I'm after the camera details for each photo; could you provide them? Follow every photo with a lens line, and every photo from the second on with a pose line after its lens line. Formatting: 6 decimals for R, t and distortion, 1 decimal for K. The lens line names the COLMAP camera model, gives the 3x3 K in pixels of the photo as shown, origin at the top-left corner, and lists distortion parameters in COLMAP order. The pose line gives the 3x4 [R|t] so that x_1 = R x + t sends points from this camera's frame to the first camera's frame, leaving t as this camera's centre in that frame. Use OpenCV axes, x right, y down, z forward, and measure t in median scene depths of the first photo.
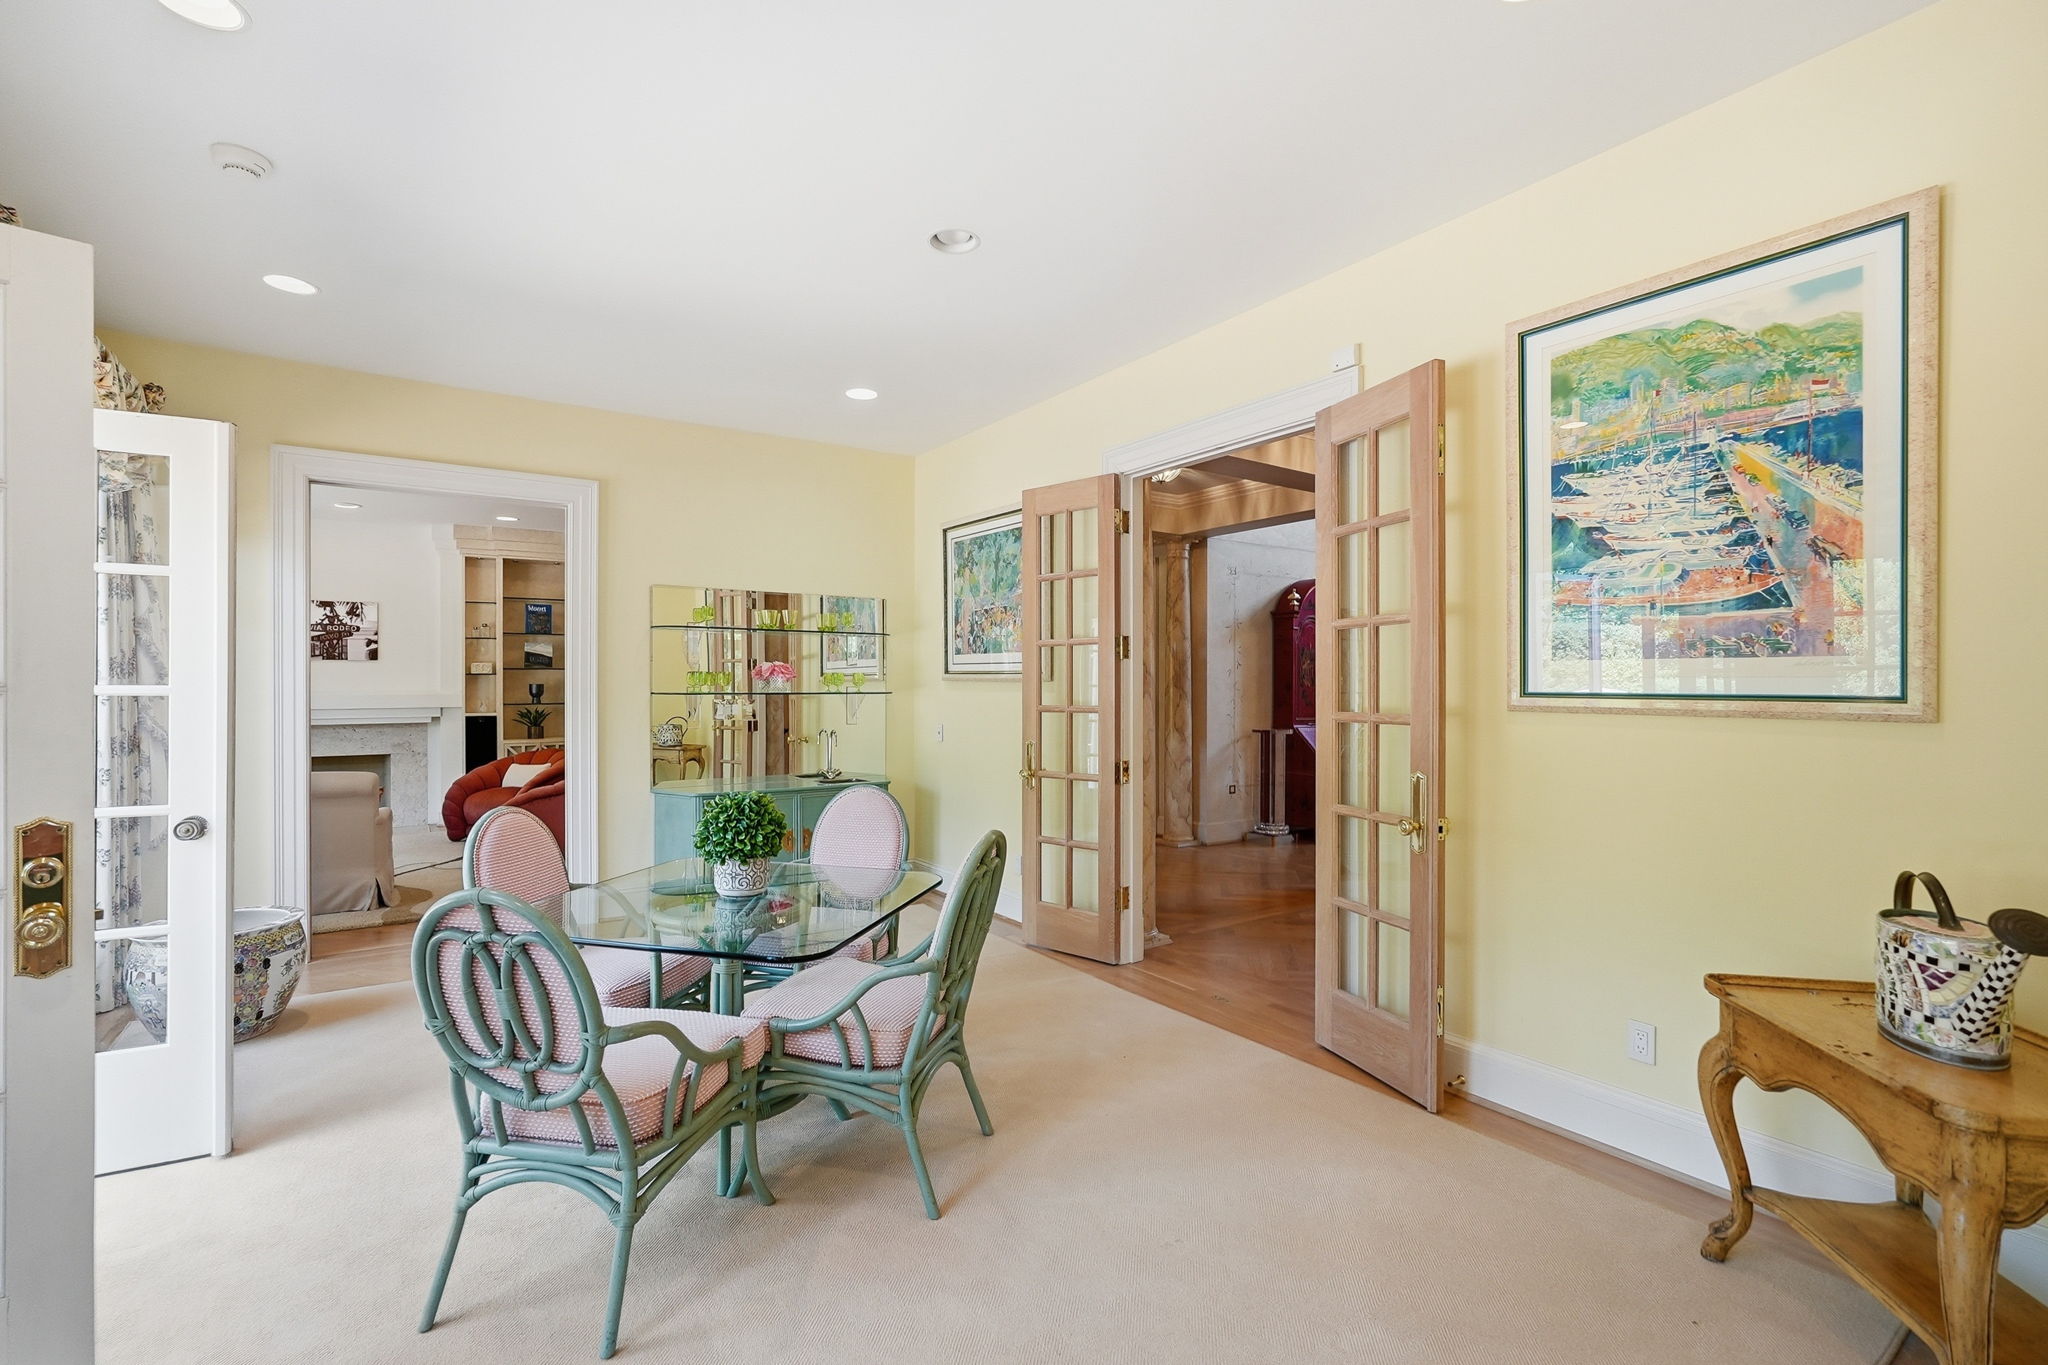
lens RADIAL K [[922.0, 0, 995.7], [0, 922.0, 677.8], [0, 0, 1]] dist [-0.001104, -0.000454]
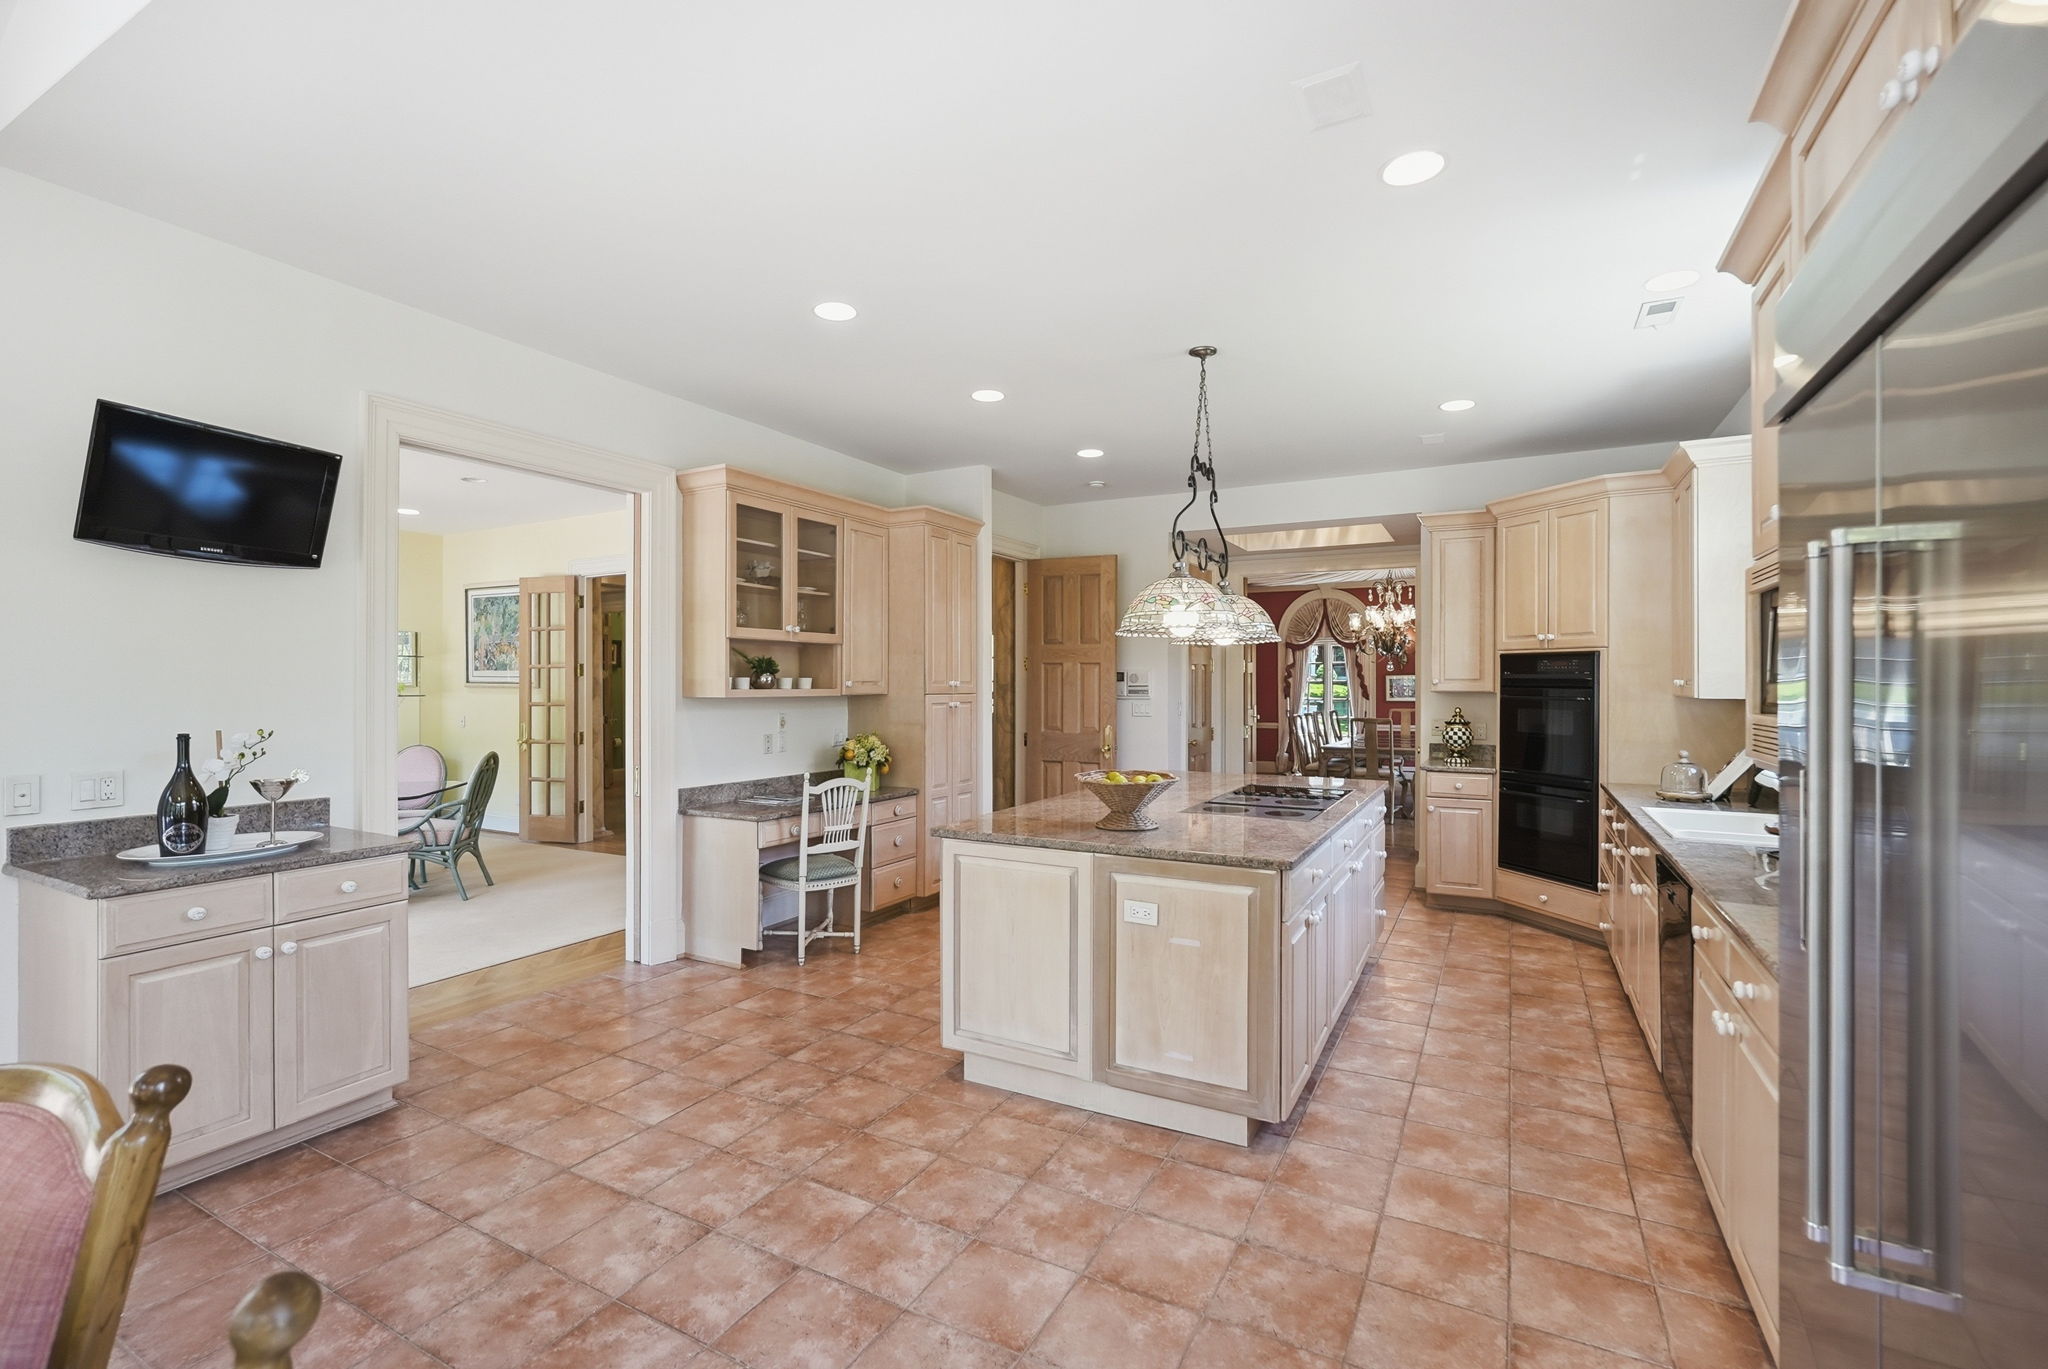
lens RADIAL K [[922.0, 0, 995.7], [0, 922.0, 679.8], [0, 0, 1]] dist [-0.001104, -0.000454]
pose [[0.891125, 0.000228, 0.453758, 0.041889], [-0.002180, 0.999990, 0.003778, -0.021100], [-0.453753, -0.004356, 0.891117, -0.954588]]
